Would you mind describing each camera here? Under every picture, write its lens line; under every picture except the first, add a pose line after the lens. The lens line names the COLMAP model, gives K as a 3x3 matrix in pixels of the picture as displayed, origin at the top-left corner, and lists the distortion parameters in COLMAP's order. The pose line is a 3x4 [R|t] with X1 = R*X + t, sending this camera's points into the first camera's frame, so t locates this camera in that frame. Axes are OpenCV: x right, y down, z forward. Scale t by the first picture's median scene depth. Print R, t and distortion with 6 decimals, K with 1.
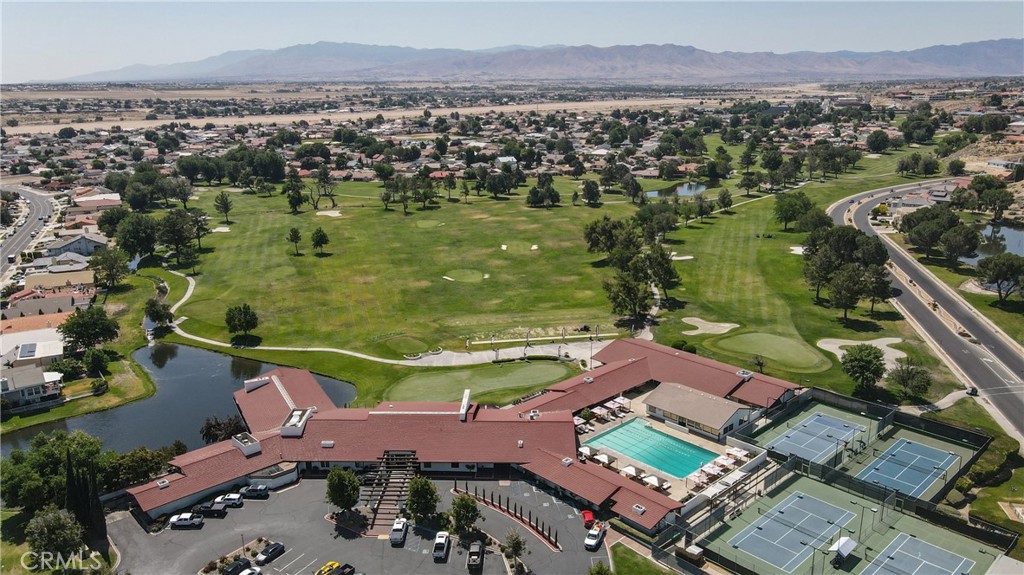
lens RADIAL K [[761.3, 0, 509.2], [0, 761.3, 287.8], [0, 0, 1]] dist [-0.011290, 0.039874]
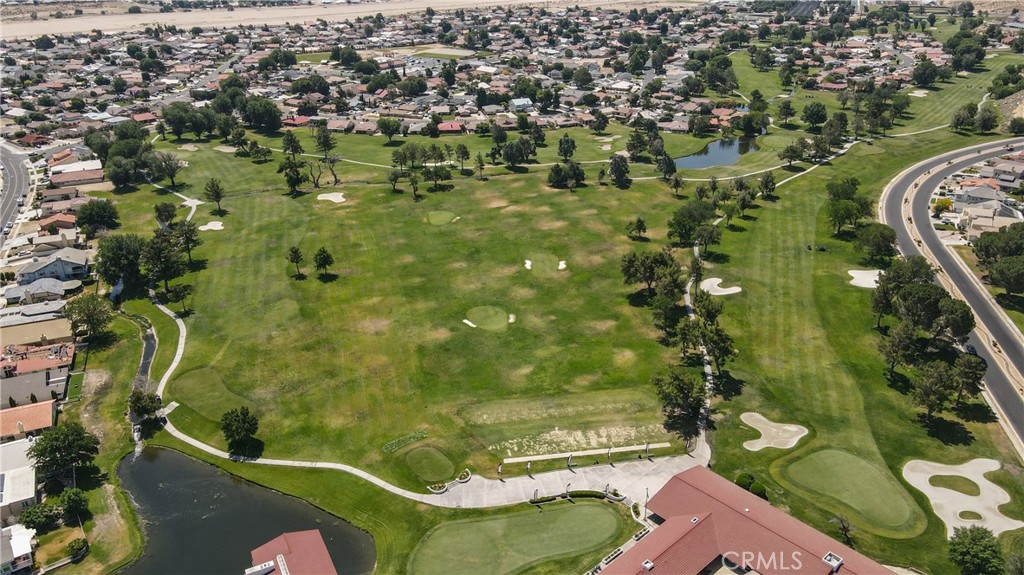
lens RADIAL K [[761.3, 0, 509.1], [0, 761.3, 289.7], [0, 0, 1]] dist [-0.011290, 0.039874]
pose [[0.999982, 0.005391, -0.002679, -0.031223], [-0.004900, 0.987437, 0.157937, -0.193847], [0.003496, -0.157921, 0.987446, 0.125072]]
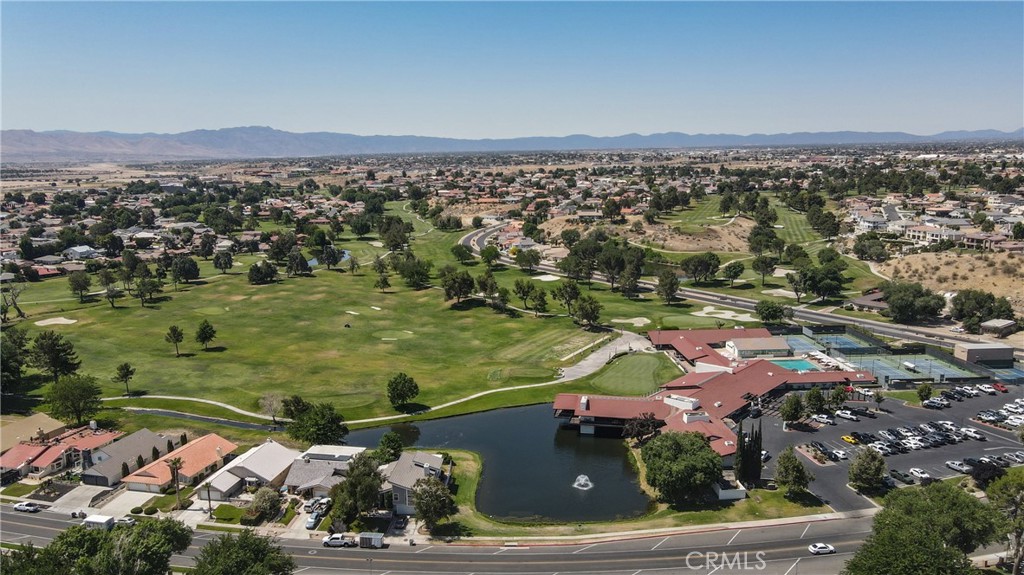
lens RADIAL K [[761.3, 0, 517.1], [0, 761.3, 292.4], [0, 0, 1]] dist [-0.011290, 0.039874]
pose [[0.630824, -0.134804, 0.764126, -0.781792], [0.206477, 0.978449, 0.002157, -0.042165], [-0.747950, 0.156414, 0.645063, 0.163664]]
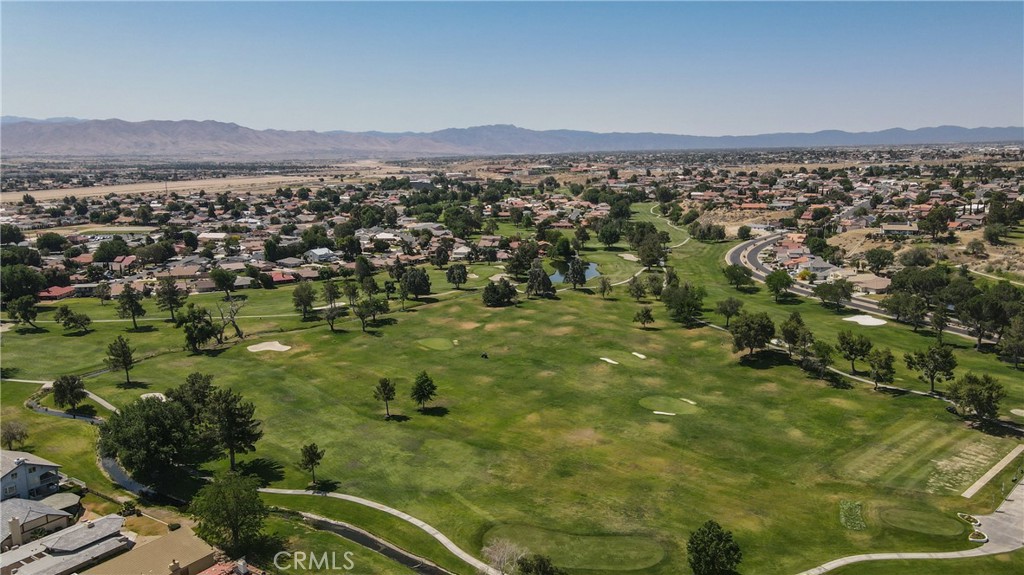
lens RADIAL K [[761.3, 0, 517.3], [0, 761.3, 290.8], [0, 0, 1]] dist [-0.011290, 0.039874]
pose [[0.833332, -0.095985, 0.544375, -0.607654], [0.145888, 0.988082, -0.049107, -0.117950], [-0.533173, 0.120340, 0.837403, 0.429194]]
